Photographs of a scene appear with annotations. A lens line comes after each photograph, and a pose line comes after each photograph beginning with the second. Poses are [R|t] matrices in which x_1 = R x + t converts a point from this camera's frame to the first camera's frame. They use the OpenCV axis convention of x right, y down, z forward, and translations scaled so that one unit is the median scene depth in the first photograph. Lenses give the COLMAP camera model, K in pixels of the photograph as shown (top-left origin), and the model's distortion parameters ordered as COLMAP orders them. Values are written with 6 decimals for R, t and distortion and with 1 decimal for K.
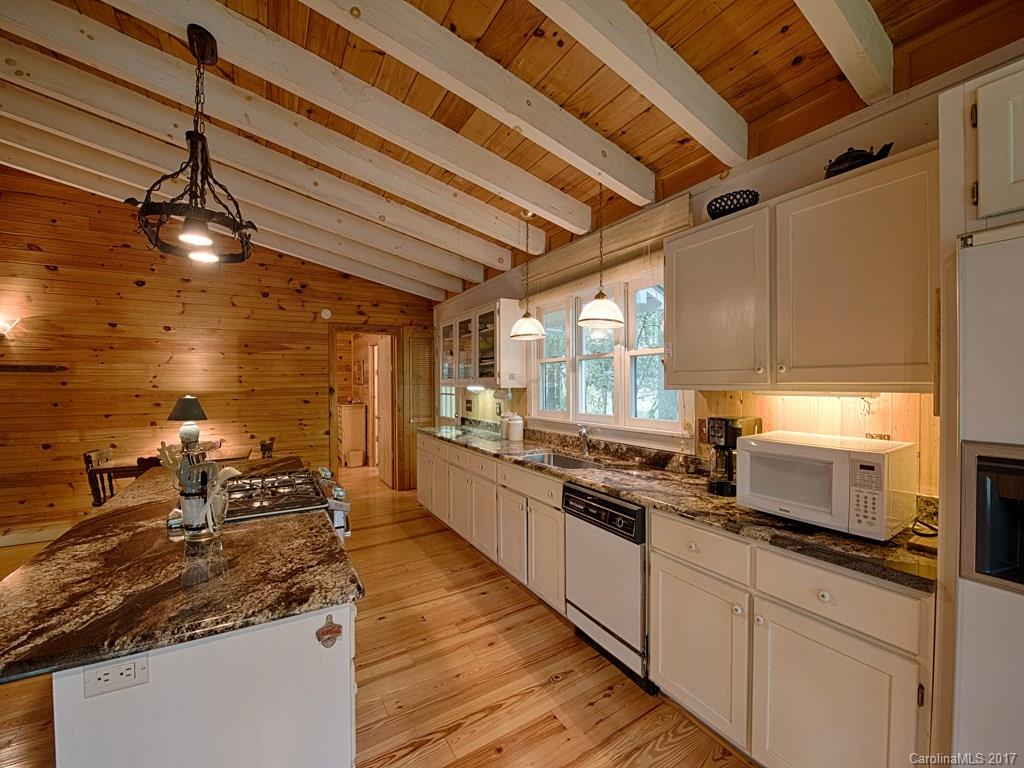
lens RADIAL K [[408.0, 0, 518.2], [0, 408.0, 387.4], [0, 0, 1]] dist [-0.016003, -0.000099]
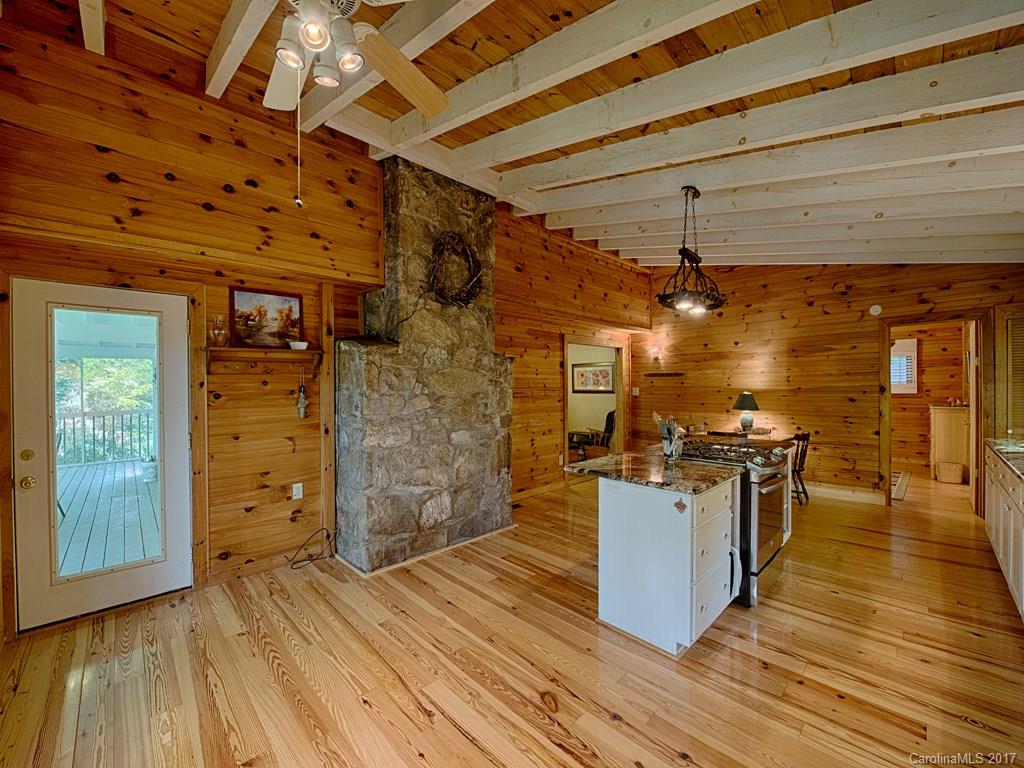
lens RADIAL K [[409.9, 0, 502.4], [0, 409.9, 389.0], [0, 0, 1]] dist [-0.019248, -0.000118]
pose [[0.204423, 0.009977, -0.978832, 0.377980], [-0.000849, 0.999949, 0.010015, -0.002426], [0.978882, -0.001217, 0.204421, -0.086742]]
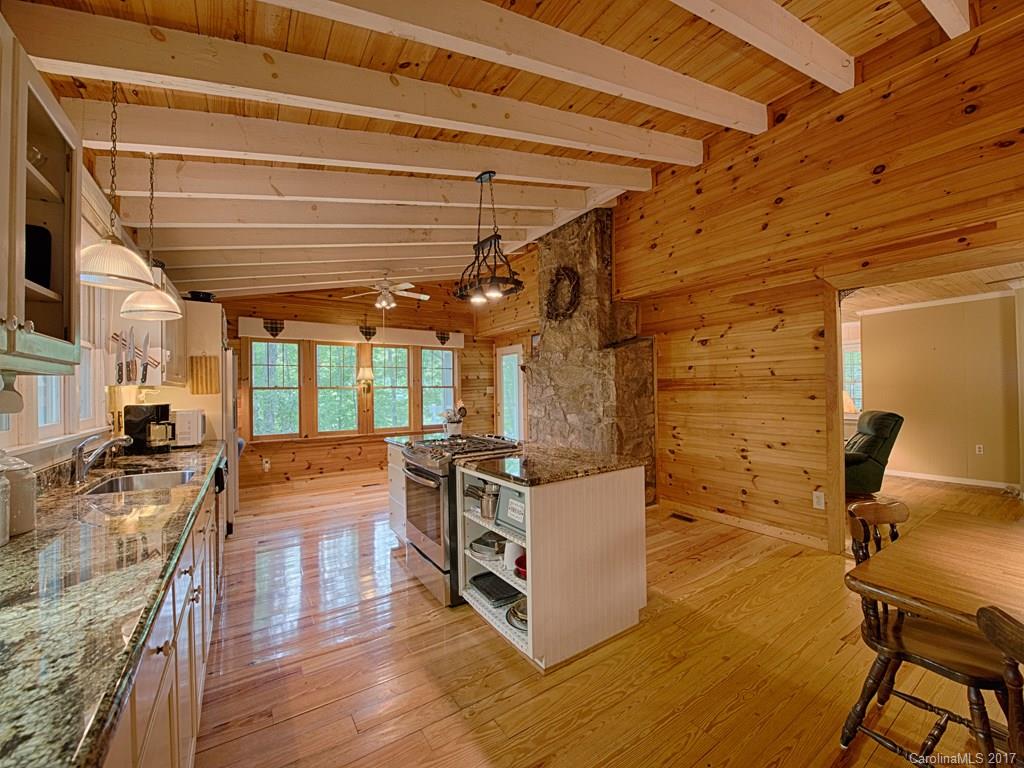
lens RADIAL K [[404.1, 0, 513.8], [0, 404.1, 386.4], [0, 0, 1]] dist [-0.012137, -0.003217]
pose [[-0.999383, 0.022733, -0.026785, -0.408177], [0.022722, 0.999742, 0.000742, 0.018277], [0.026795, 0.000133, -0.999641, 1.293239]]
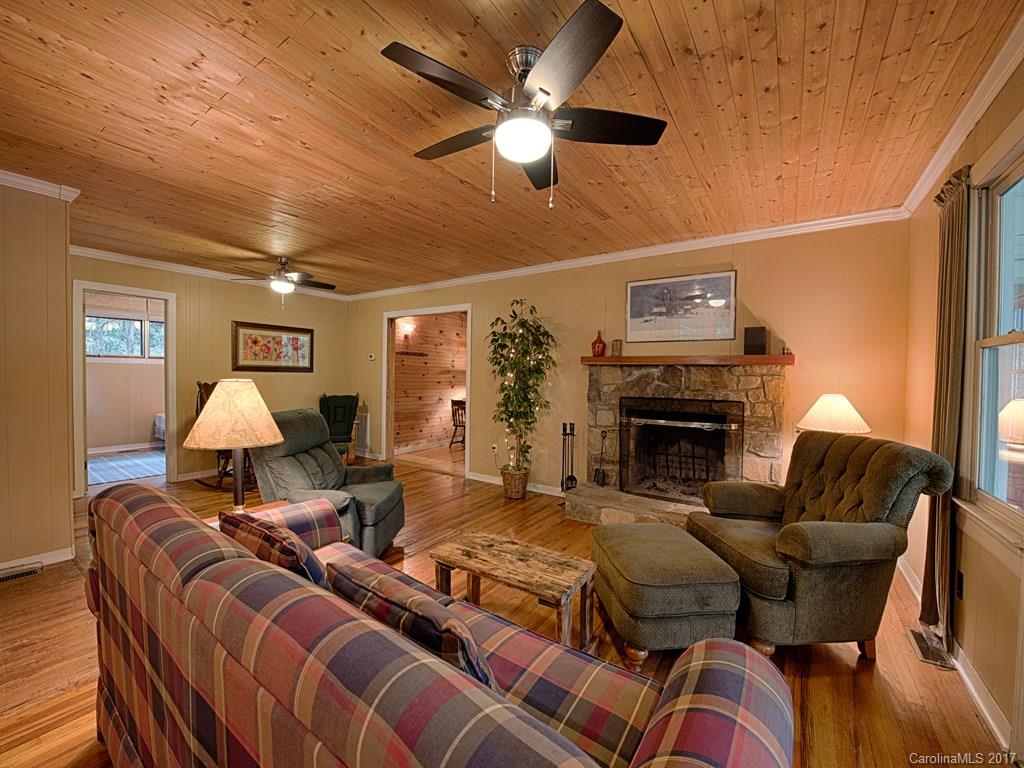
lens RADIAL K [[404.9, 0, 510.6], [0, 404.9, 386.1], [0, 0, 1]] dist [-0.018170, -0.000201]
pose [[0.913814, 0.011622, 0.405967, -1.537605], [-0.019633, 0.999686, 0.015575, 0.057999], [-0.405659, -0.022203, 0.913755, -0.833949]]
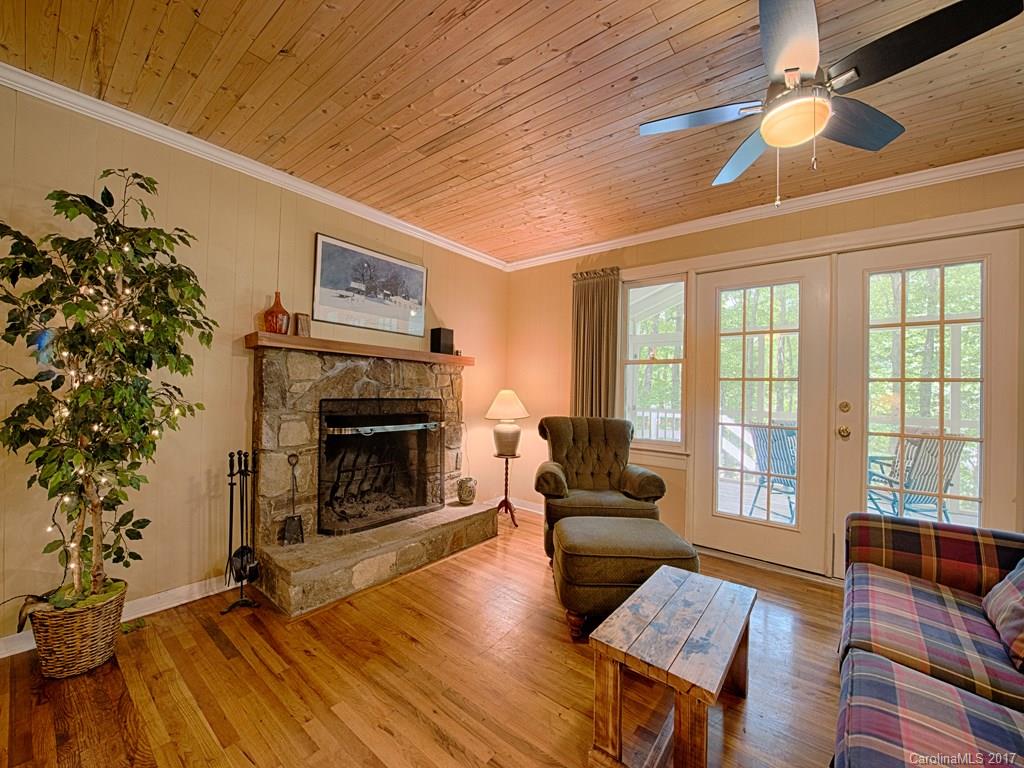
lens RADIAL K [[404.1, 0, 513.8], [0, 404.1, 386.4], [0, 0, 1]] dist [-0.012137, -0.003217]
pose [[-0.333342, 0.009854, 0.942754, -1.632049], [-0.017318, 0.999713, -0.016573, 0.079527], [-0.942647, -0.021851, -0.333076, -0.091033]]
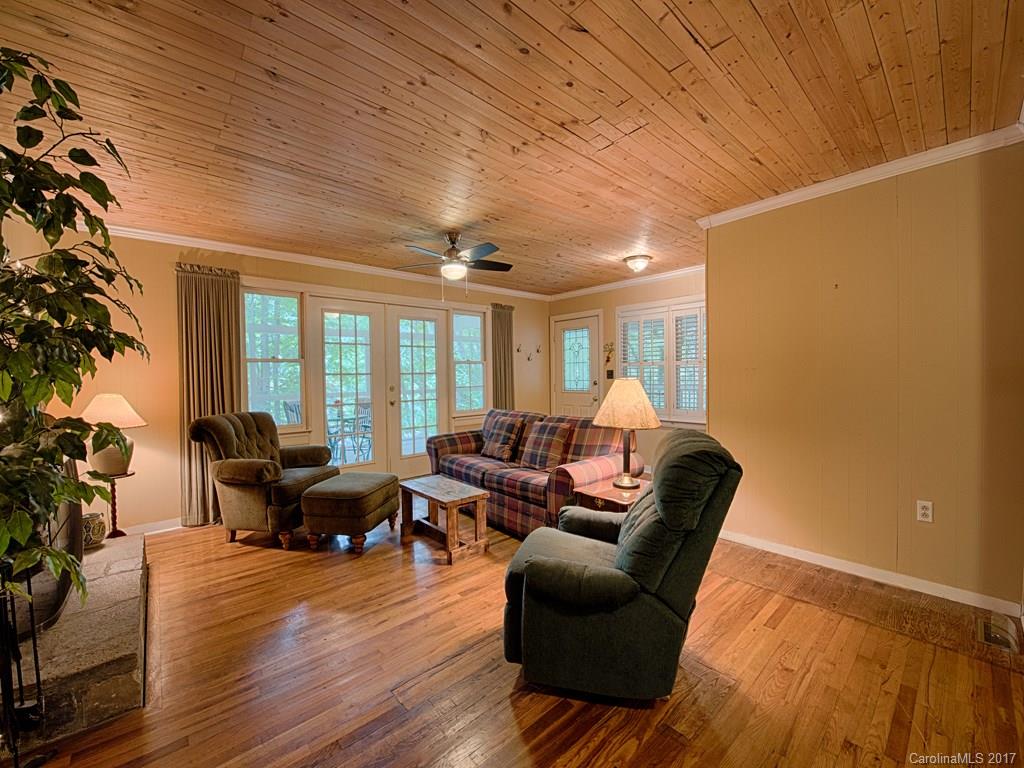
lens RADIAL K [[404.1, 0, 513.8], [0, 404.1, 386.4], [0, 0, 1]] dist [-0.012137, -0.003217]
pose [[-0.985205, 0.029554, -0.168815, -1.346873], [0.023545, 0.999020, 0.037486, 0.048654], [0.169757, 0.032957, -0.984935, 0.450920]]
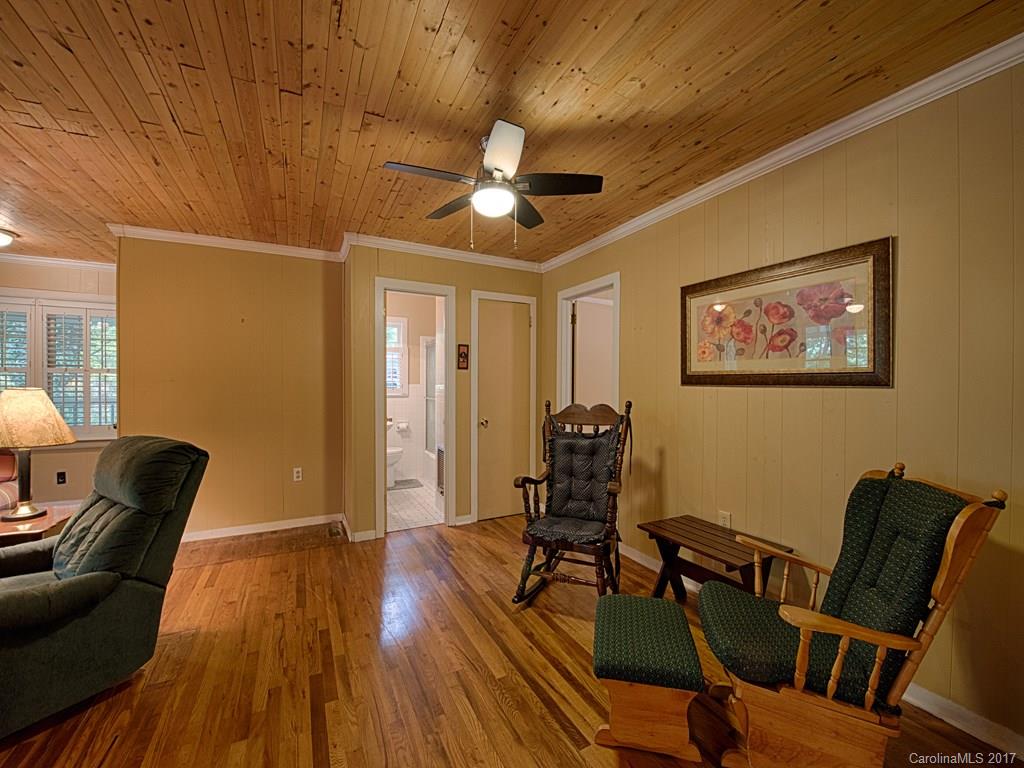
lens RADIAL K [[404.1, 0, 513.8], [0, 404.1, 386.4], [0, 0, 1]] dist [-0.012137, -0.003217]
pose [[-0.057984, 0.013098, -0.998232, -1.131369], [-0.015505, 0.999782, 0.014019, 0.043616], [0.998197, 0.016290, -0.057769, 0.537233]]
